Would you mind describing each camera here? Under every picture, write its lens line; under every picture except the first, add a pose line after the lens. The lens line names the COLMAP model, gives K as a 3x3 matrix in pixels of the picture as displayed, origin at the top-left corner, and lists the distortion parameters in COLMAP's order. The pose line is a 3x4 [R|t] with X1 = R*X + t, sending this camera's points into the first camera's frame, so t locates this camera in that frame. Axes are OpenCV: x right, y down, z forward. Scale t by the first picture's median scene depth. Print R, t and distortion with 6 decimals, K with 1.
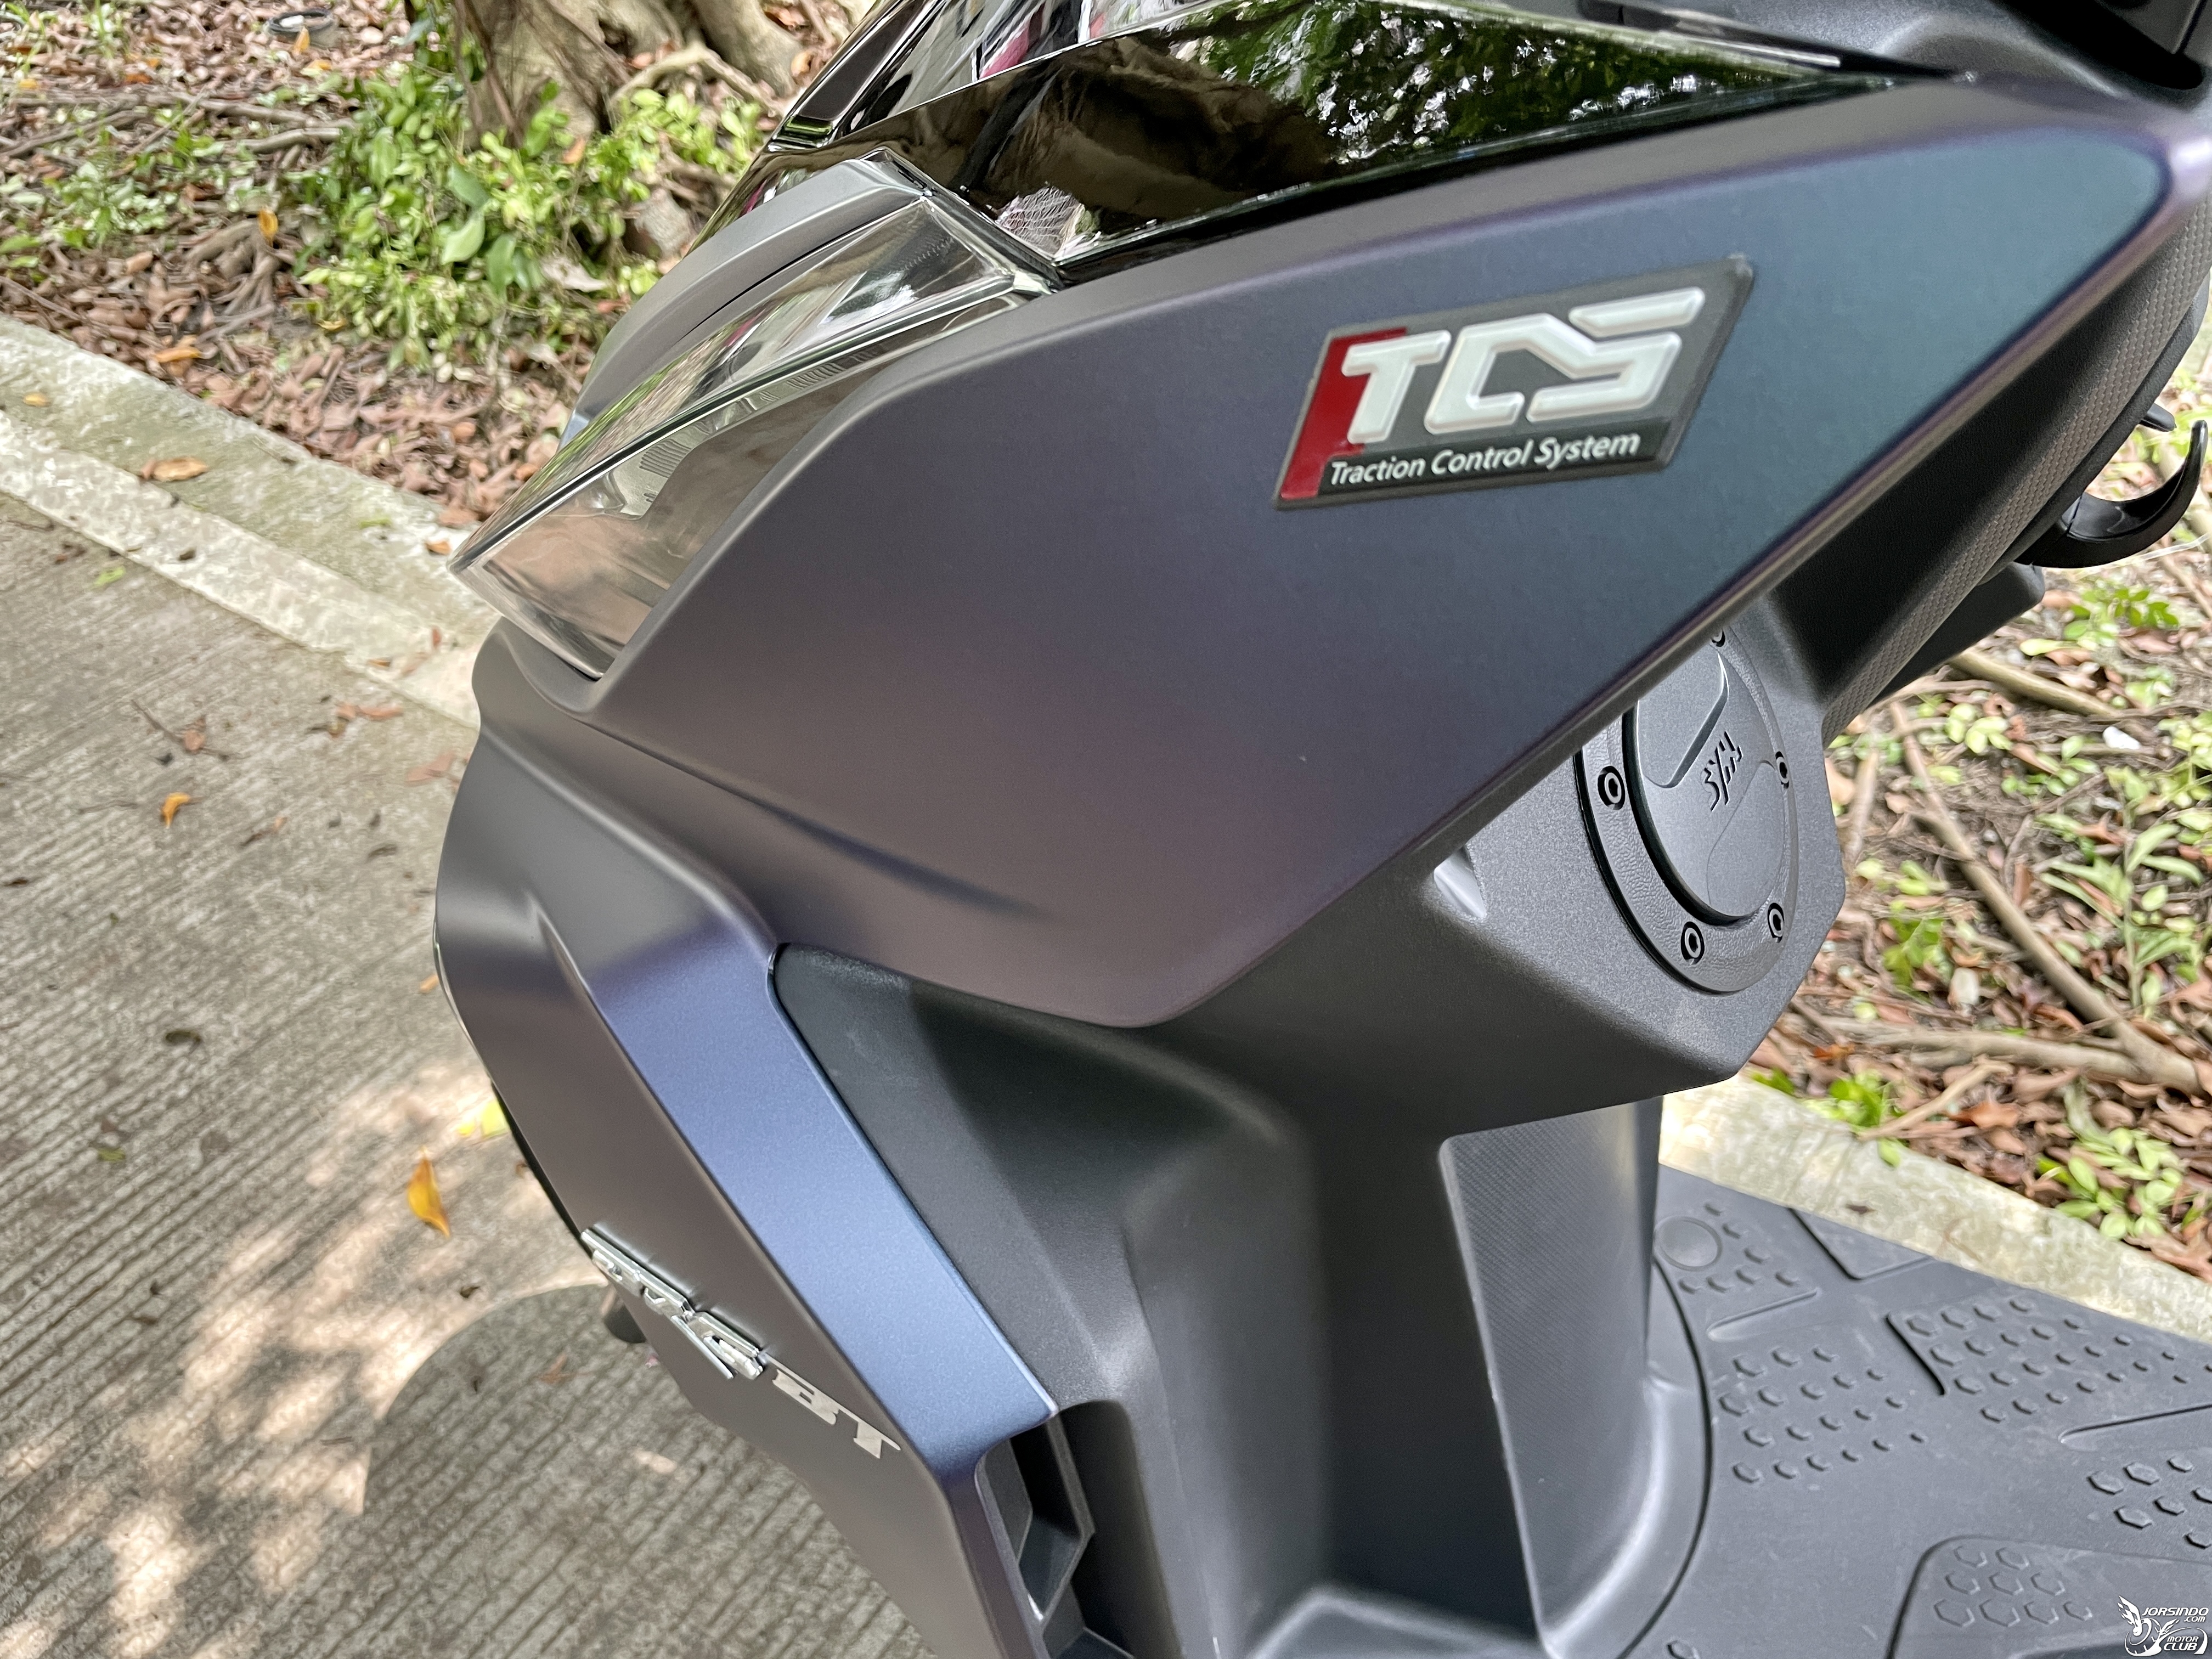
lens RADIAL K [[1687.2, 0, 1099.7], [0, 1687.2, 794.5], [0, 0, 1]] dist [0.092566, -0.123228]
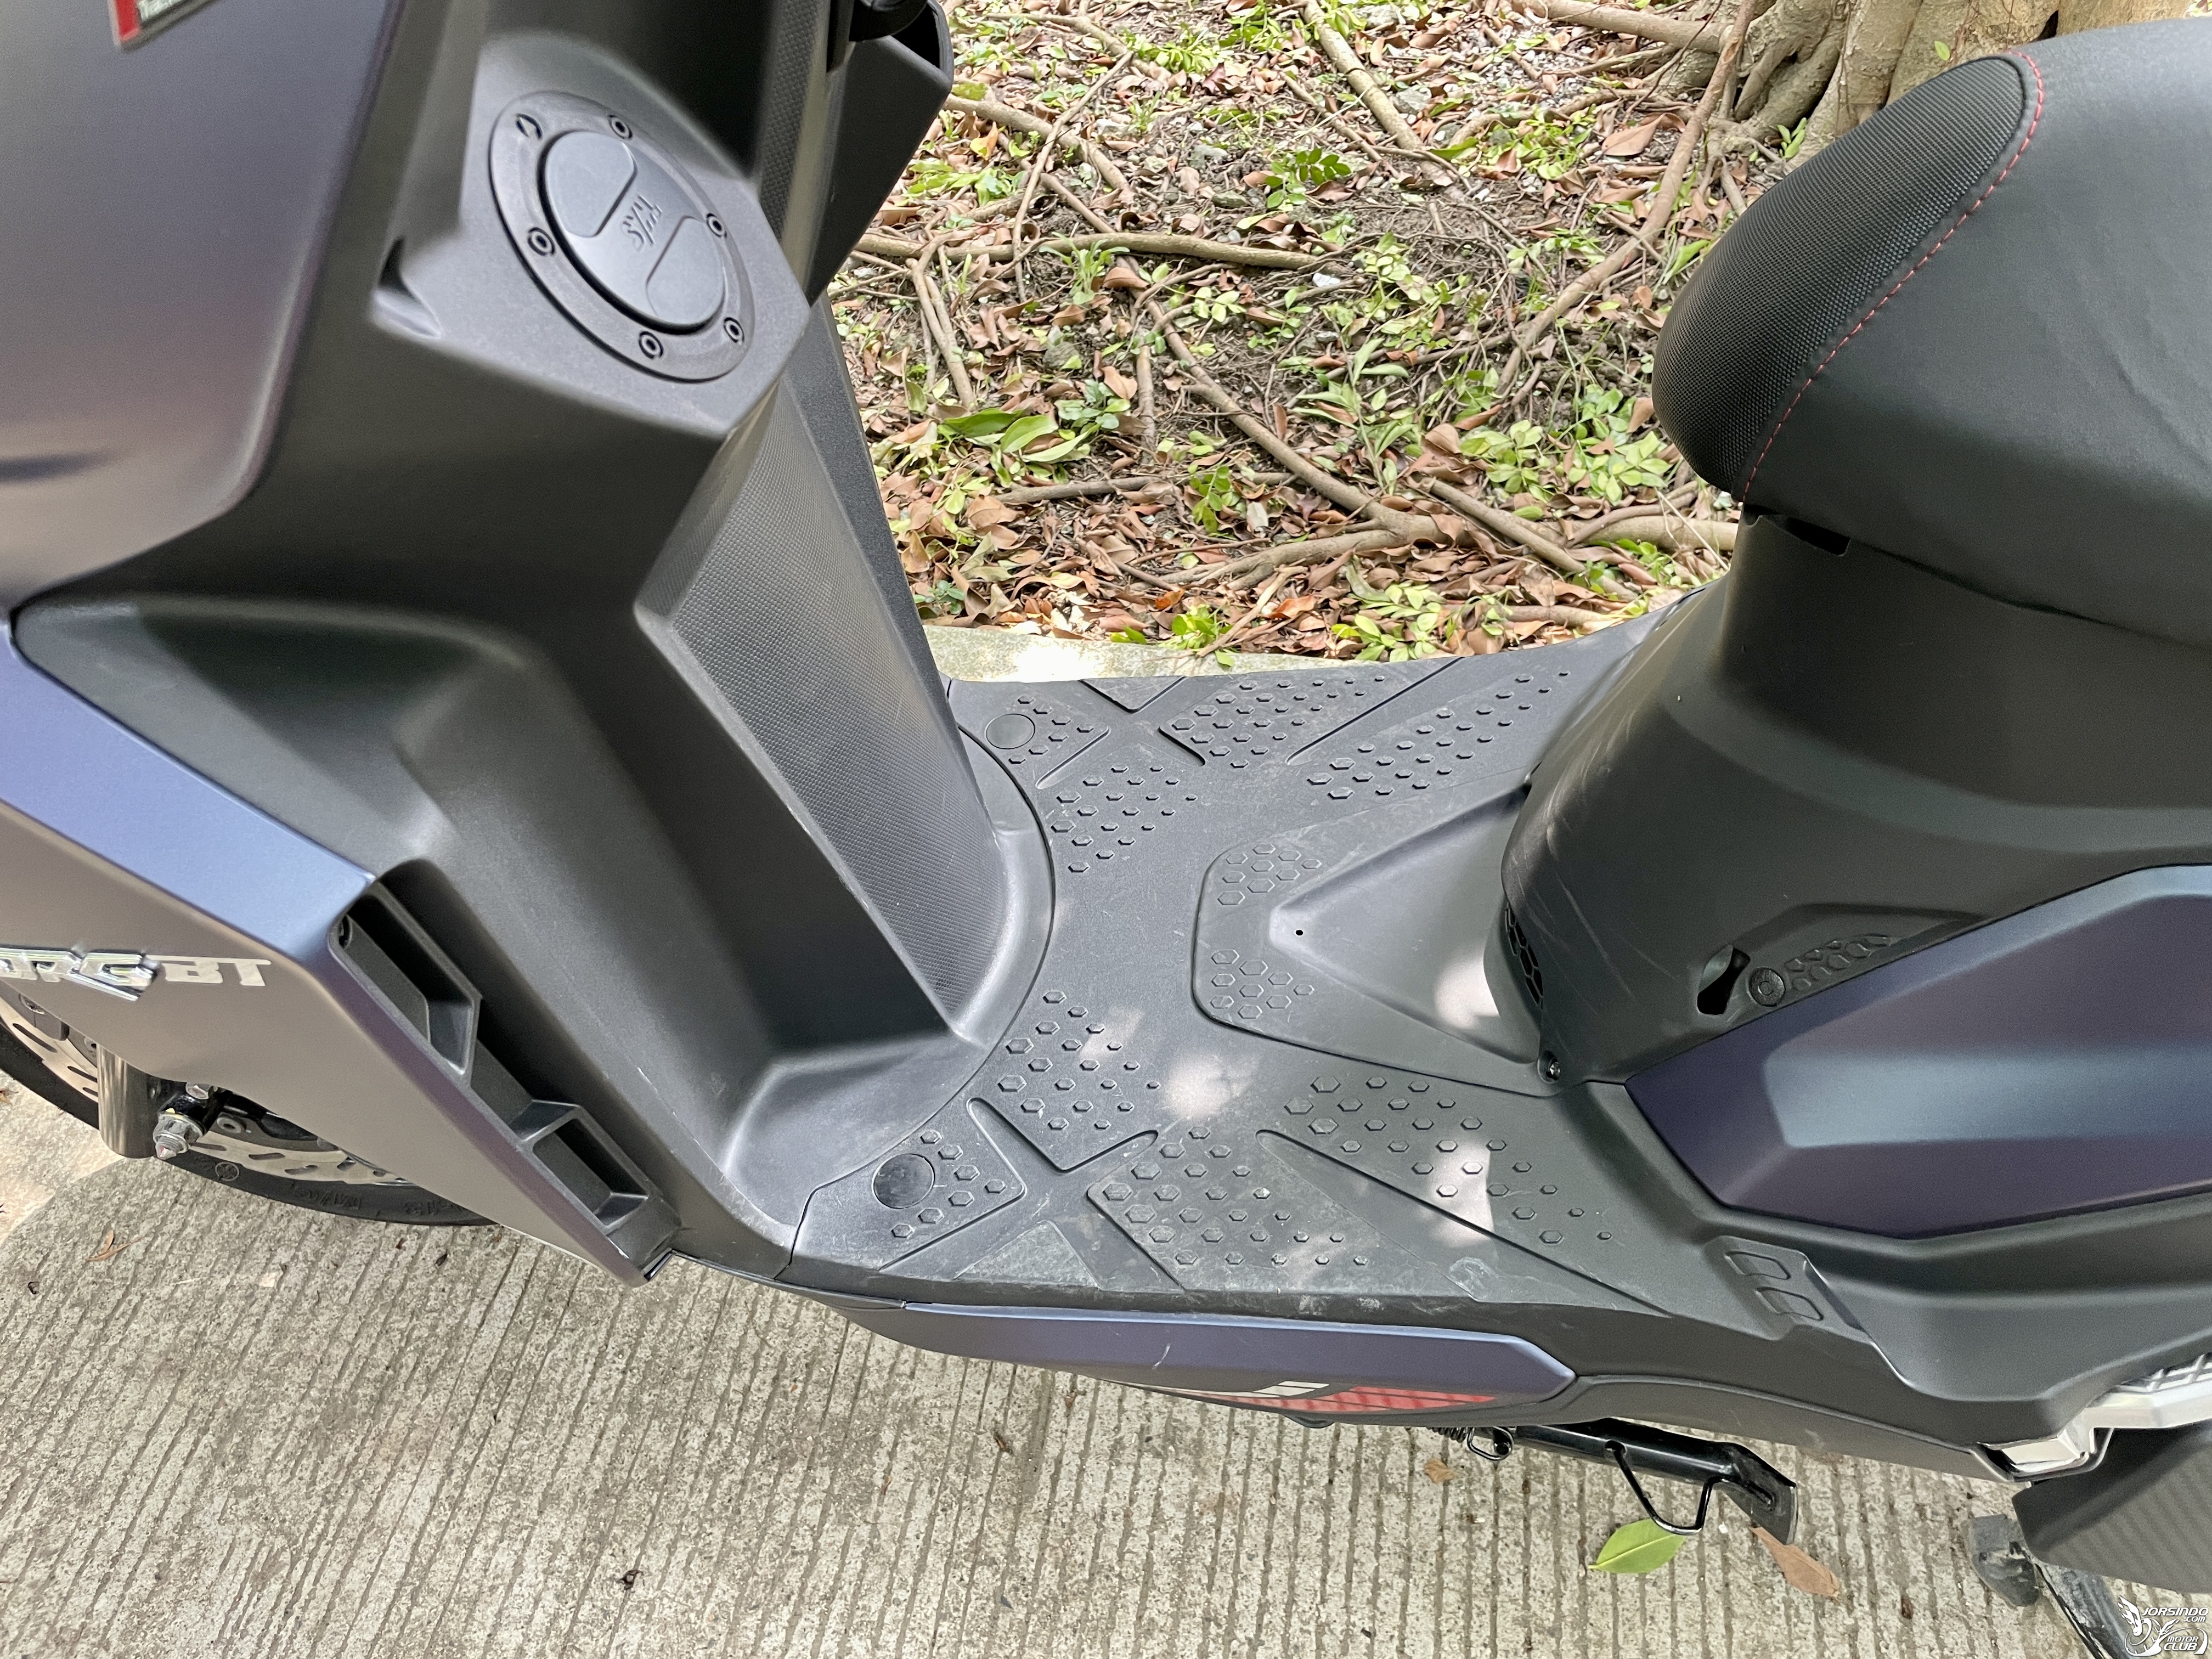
lens RADIAL K [[1687.2, 0, 1099.7], [0, 1687.2, 794.5], [0, 0, 1]] dist [0.092566, -0.123228]
pose [[0.910993, -0.333786, 0.242237, 0.052707], [0.303696, 0.940312, 0.153563, 0.078564], [-0.279036, -0.066329, 0.957987, -0.110938]]
